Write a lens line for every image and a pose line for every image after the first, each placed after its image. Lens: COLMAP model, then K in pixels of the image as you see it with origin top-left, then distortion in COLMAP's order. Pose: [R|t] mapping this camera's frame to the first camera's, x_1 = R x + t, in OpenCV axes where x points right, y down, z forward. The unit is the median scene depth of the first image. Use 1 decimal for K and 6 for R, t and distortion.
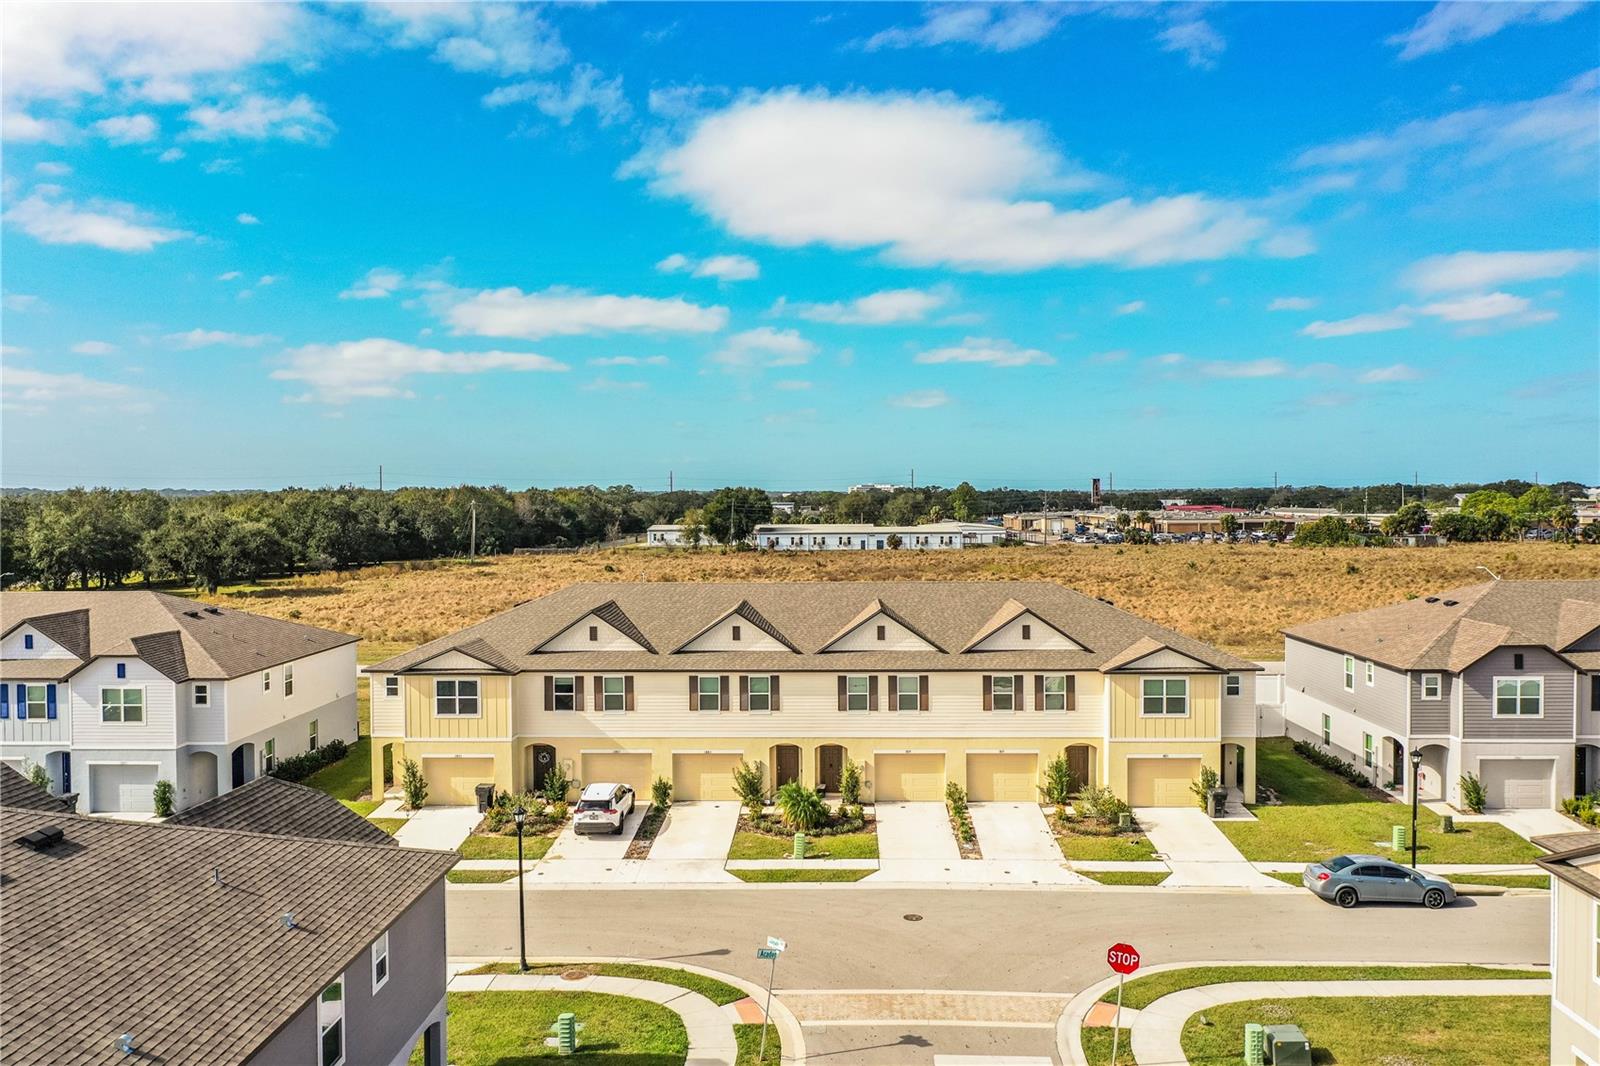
lens RADIAL K [[1260.4, 0, 800.0], [0, 1260.4, 533.0], [0, 0, 1]] dist [-0.003563, 0.001680]
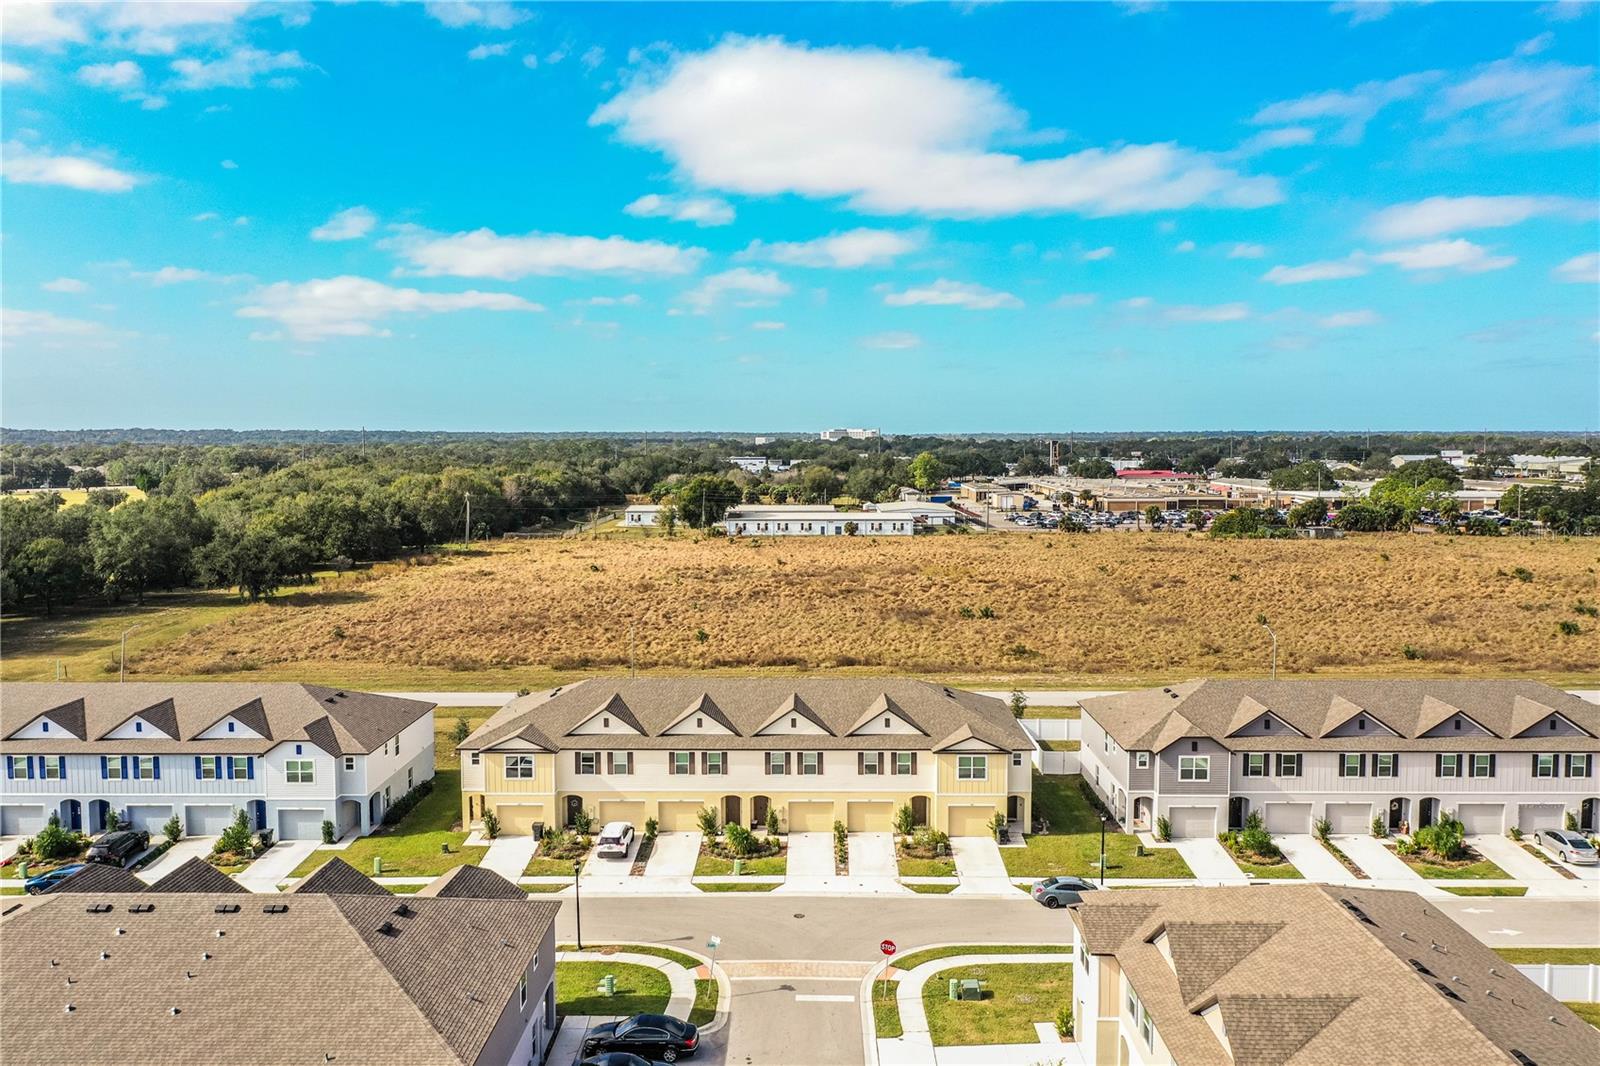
lens RADIAL K [[1256.2, 0, 800.0], [0, 1256.2, 533.0], [0, 0, 1]] dist [0.002606, -0.002355]
pose [[0.999773, 0.002616, 0.021144, 0.039828], [-0.003623, 0.998854, 0.047719, -0.231102], [-0.020995, -0.047784, 0.998637, -0.534883]]
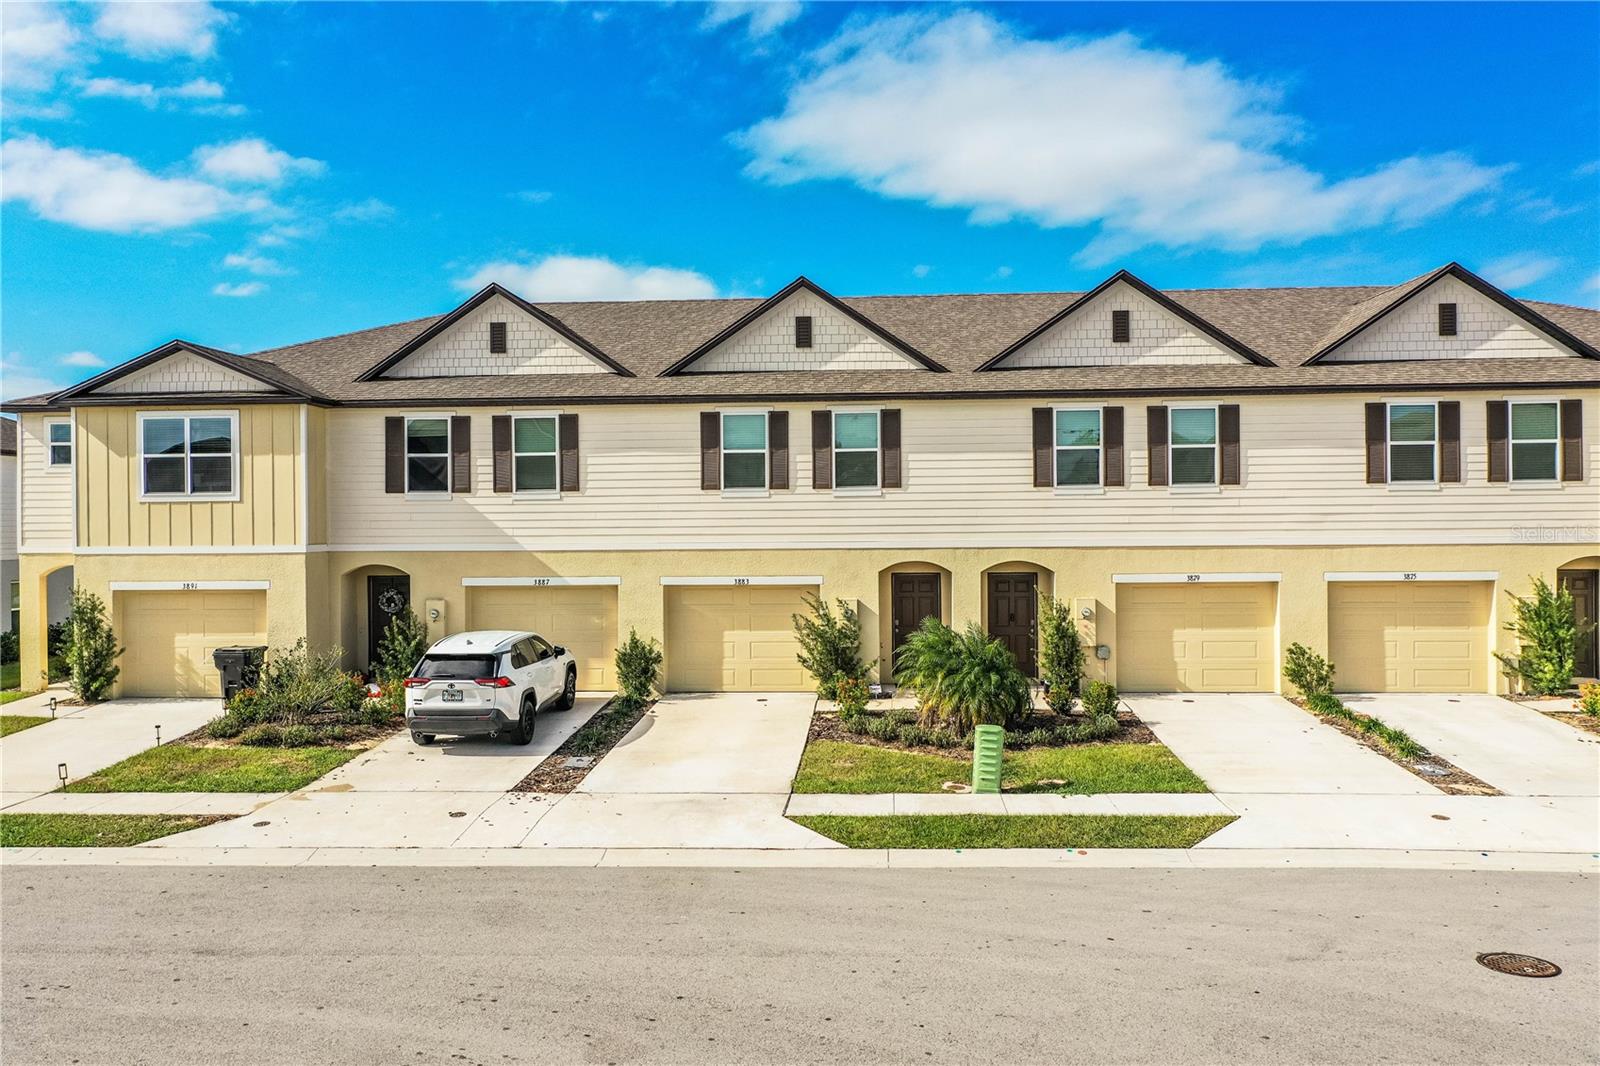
lens RADIAL K [[1260.4, 0, 800.0], [0, 1260.4, 533.0], [0, 0, 1]] dist [-0.003563, 0.001680]
pose [[0.999438, -0.002011, -0.033448, -0.037427], [0.001269, 0.999753, -0.022172, 0.167801], [0.033484, 0.022117, 0.999194, 0.554601]]
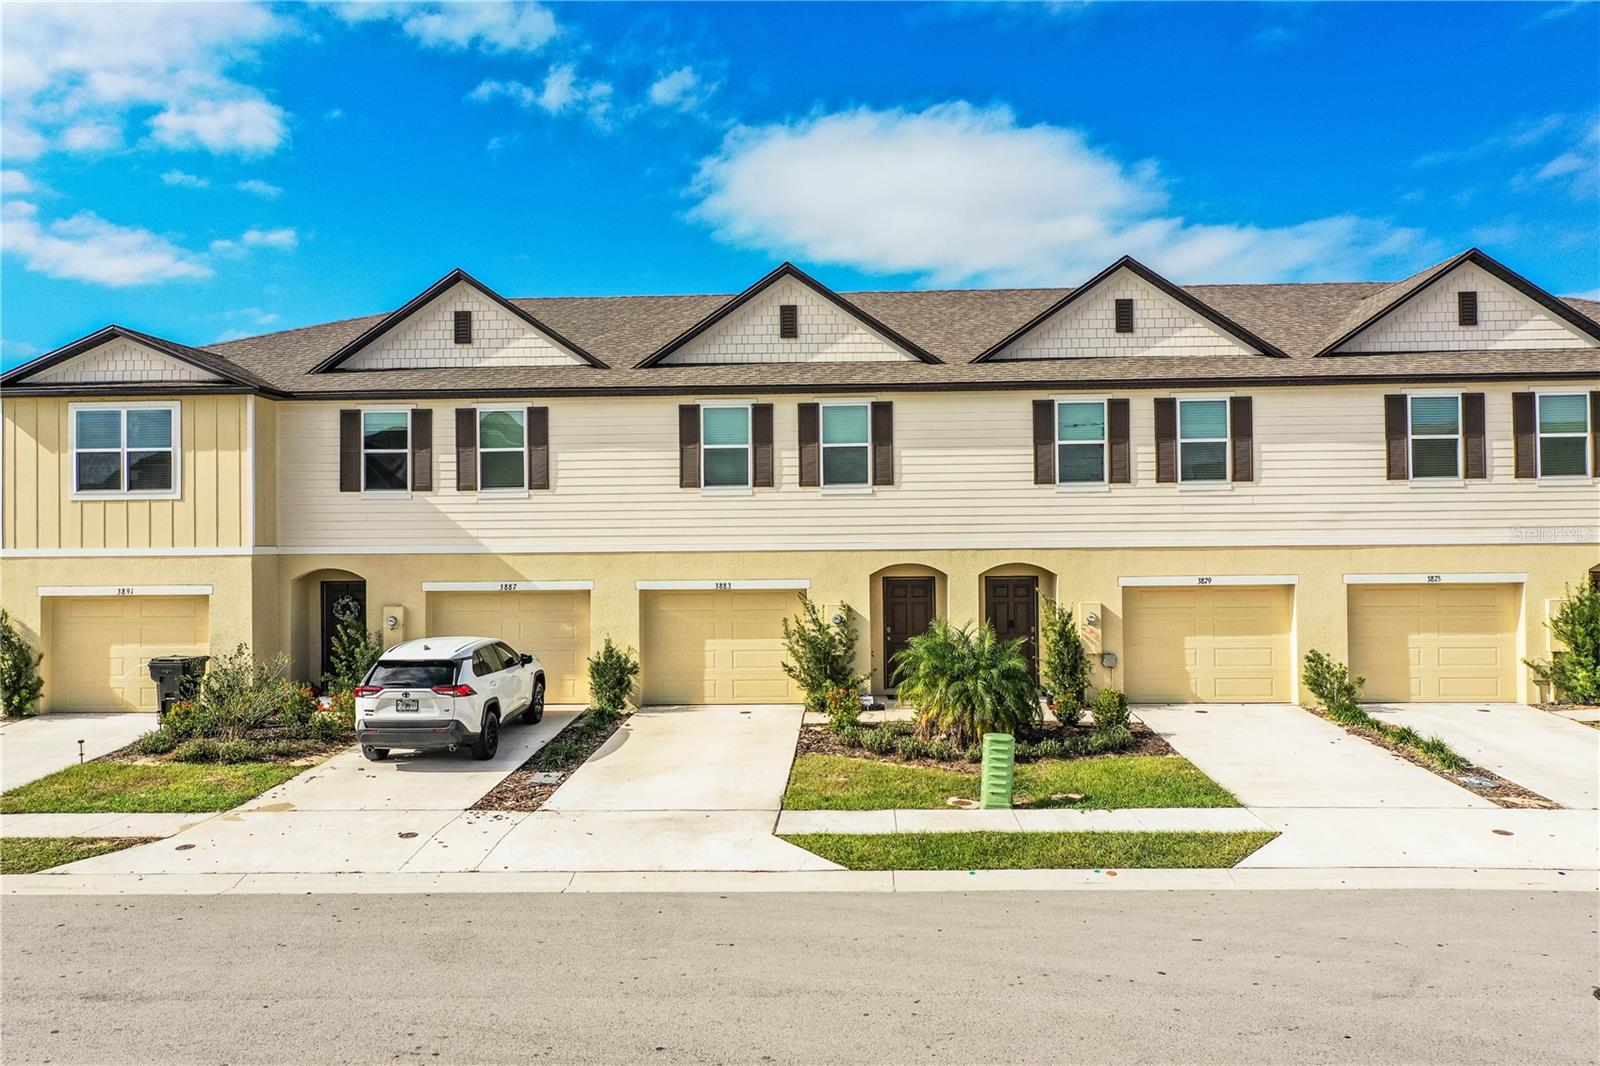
lens RADIAL K [[1256.2, 0, 800.0], [0, 1256.2, 533.0], [0, 0, 1]] dist [0.002606, -0.002355]
pose [[0.999906, -0.003163, -0.013356, -0.042088], [0.002587, 0.999076, -0.042909, 0.175673], [0.013479, 0.042870, 0.998990, 0.585085]]
